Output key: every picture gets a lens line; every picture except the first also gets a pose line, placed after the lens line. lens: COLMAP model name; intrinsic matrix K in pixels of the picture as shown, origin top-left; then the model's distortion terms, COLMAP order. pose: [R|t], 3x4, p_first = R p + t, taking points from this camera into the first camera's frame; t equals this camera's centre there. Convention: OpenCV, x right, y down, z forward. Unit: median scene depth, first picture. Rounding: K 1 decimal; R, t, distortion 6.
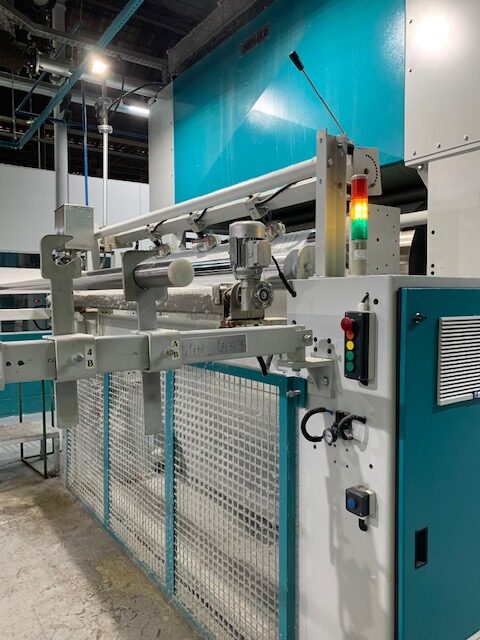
lens RADIAL K [[491.3, 0, 237.8], [0, 491.3, 321.6], [0, 0, 1]] dist [0.027912, -0.039205]
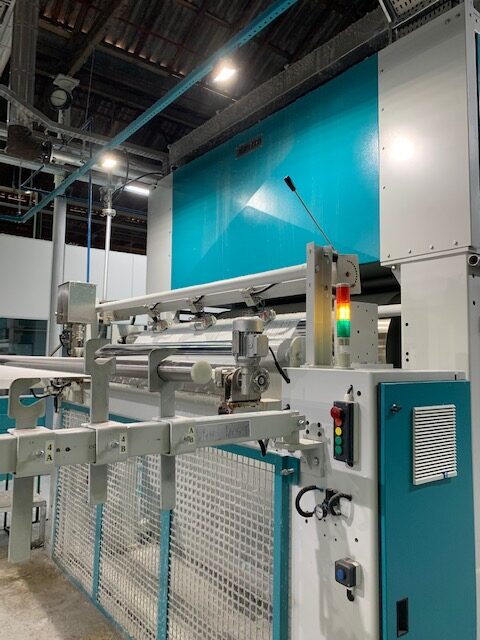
lens RADIAL K [[491.3, 0, 239.6], [0, 491.3, 318.3], [0, 0, 1]] dist [0.027912, -0.039205]
pose [[0.998864, 0.023150, 0.041655, -0.045046], [-0.017547, 0.991334, -0.130186, -0.045962], [-0.044308, 0.129307, 0.990614, -0.136794]]
